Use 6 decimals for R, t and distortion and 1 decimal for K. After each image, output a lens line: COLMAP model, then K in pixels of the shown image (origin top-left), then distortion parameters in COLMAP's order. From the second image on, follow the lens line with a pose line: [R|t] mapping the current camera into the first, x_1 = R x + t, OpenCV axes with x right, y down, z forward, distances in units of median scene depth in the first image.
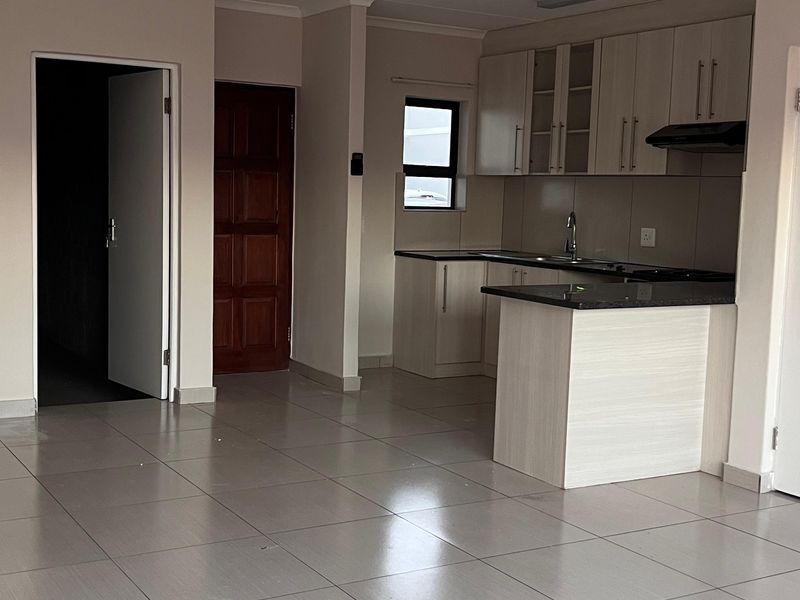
lens RADIAL K [[1061.2, 0, 366.6], [0, 1061.2, 307.9], [0, 0, 1]] dist [0.062132, 0.000000]
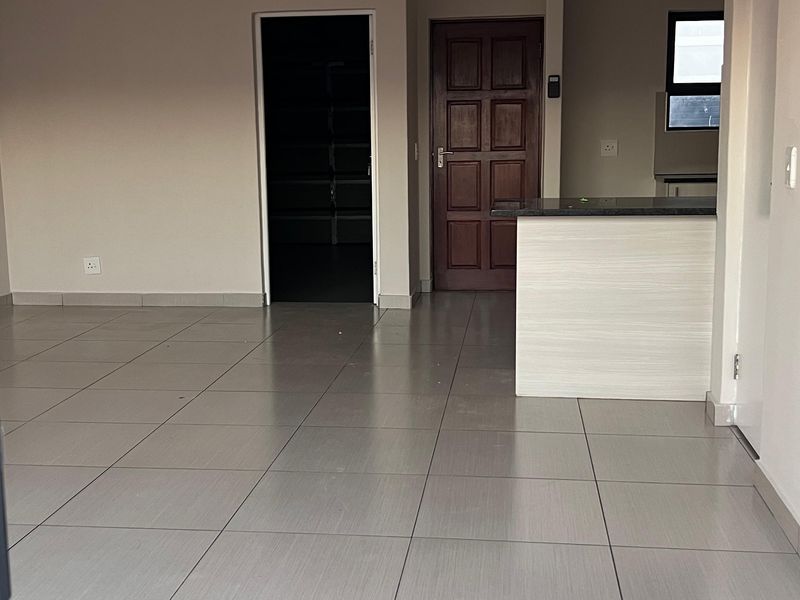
lens RADIAL K [[1061.2, 0, 397.5], [0, 1061.2, 306.3], [0, 0, 1]] dist [0.062132, 0.000000]
pose [[0.791560, 0.057908, -0.608342, 0.498505], [-0.031334, 0.998037, 0.054232, 0.023546], [0.610288, -0.023866, 0.791820, 0.092976]]
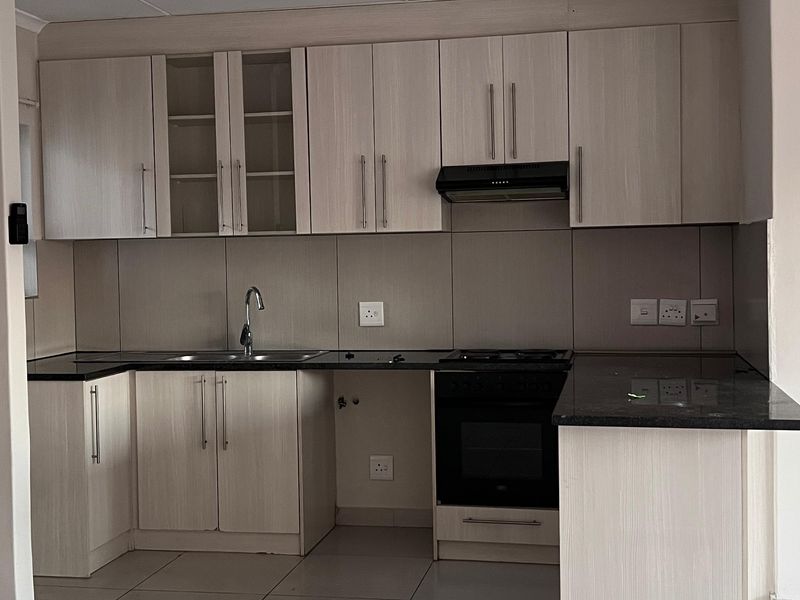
lens RADIAL K [[1061.2, 0, 405.3], [0, 1061.2, 294.7], [0, 0, 1]] dist [0.062132, 0.000000]
pose [[0.657268, -0.069129, 0.750480, -0.284334], [0.121970, 0.992414, -0.015406, -0.064934], [-0.743722, 0.101662, 0.660714, 0.480453]]
